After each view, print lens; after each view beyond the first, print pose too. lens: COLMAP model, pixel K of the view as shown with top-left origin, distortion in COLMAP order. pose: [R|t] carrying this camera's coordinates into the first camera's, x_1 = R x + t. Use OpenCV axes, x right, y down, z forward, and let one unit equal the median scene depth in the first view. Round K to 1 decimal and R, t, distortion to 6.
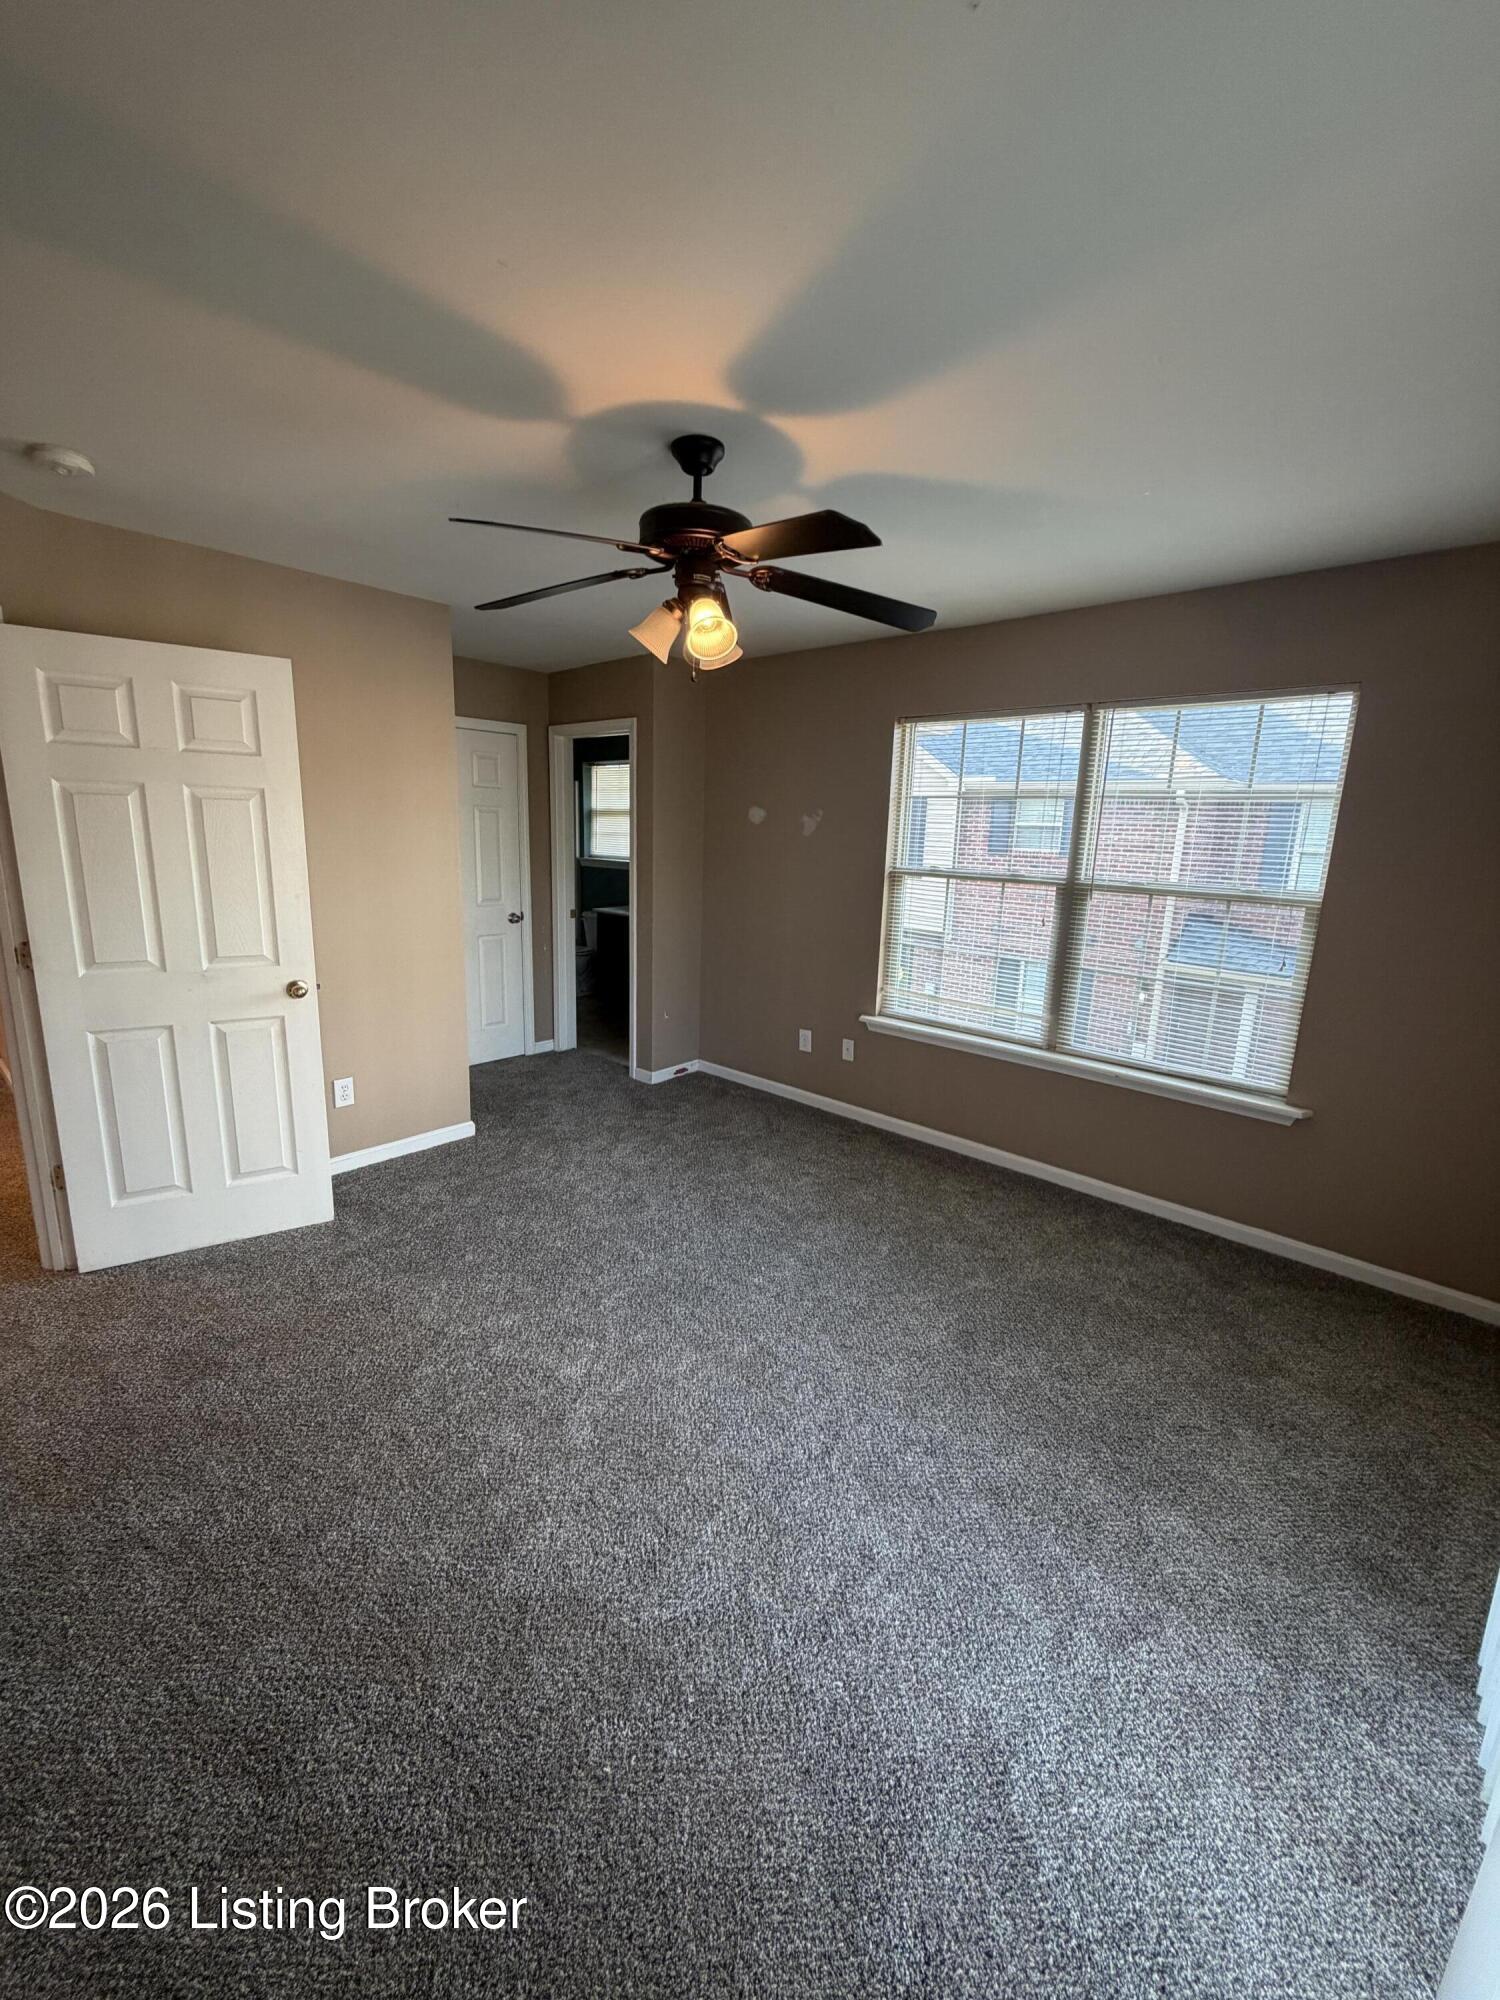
lens RADIAL K [[793.8, 0, 746.5], [0, 793.8, 988.5], [0, 0, 1]] dist [0.007871, -0.000443]
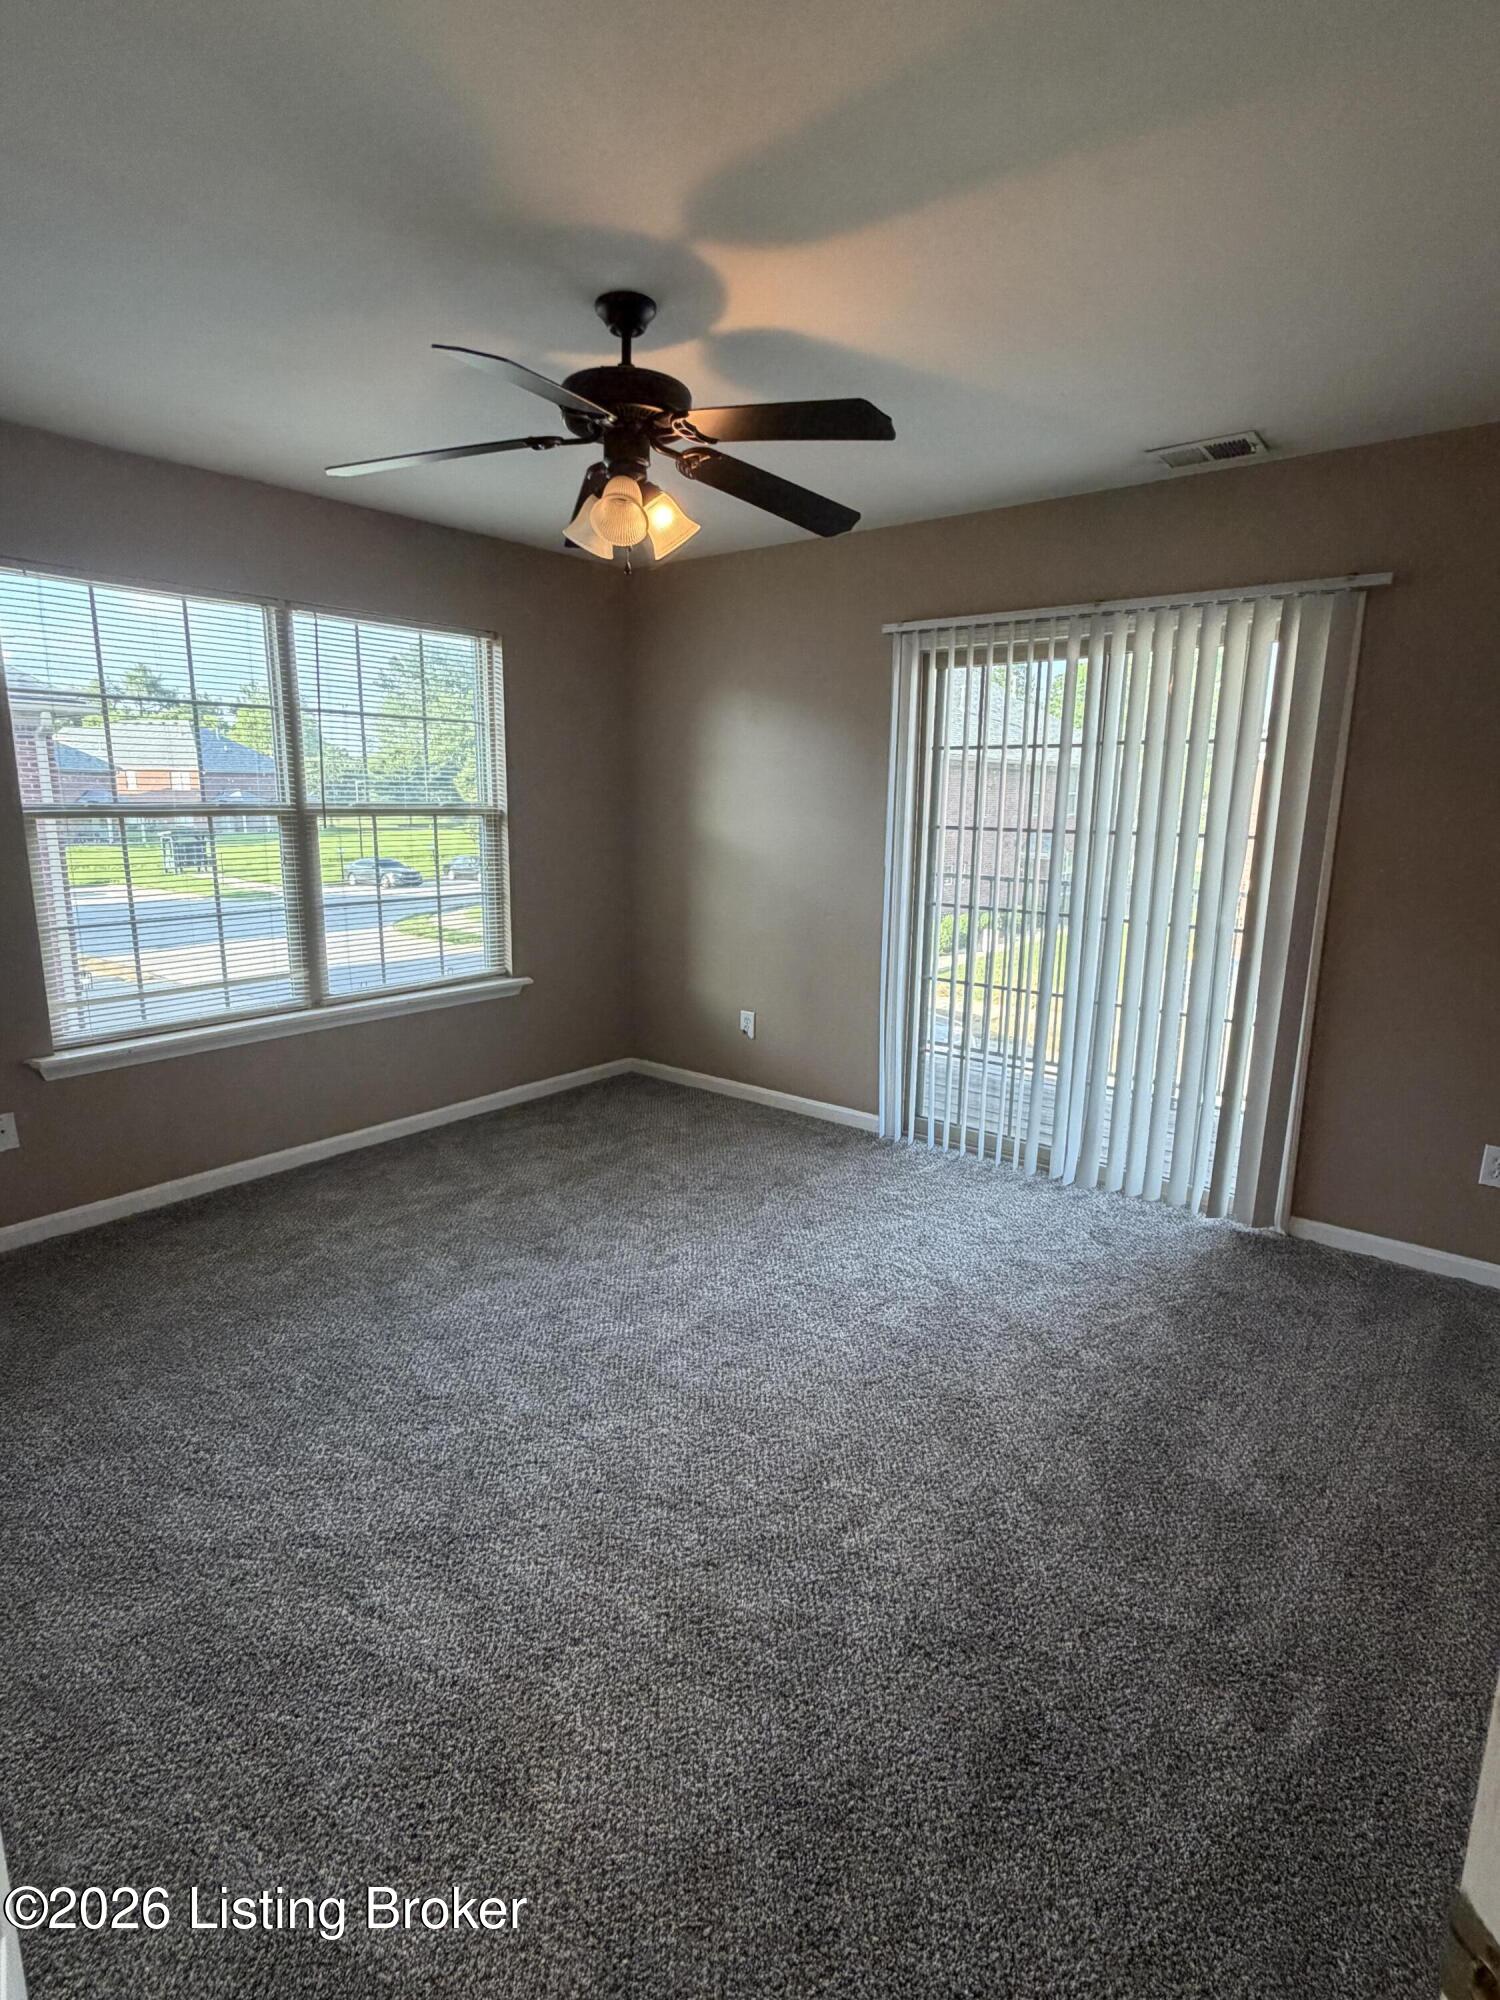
lens RADIAL K [[1035.5, 0, 750.0], [0, 1035.5, 1000.0], [0, 0, 1]] dist [0.002382, 0.000167]
pose [[-0.105864, -0.235808, 0.966016, -0.923400], [0.164971, 0.953848, 0.250917, -0.165001], [-0.980601, 0.185927, -0.062076, 0.758577]]
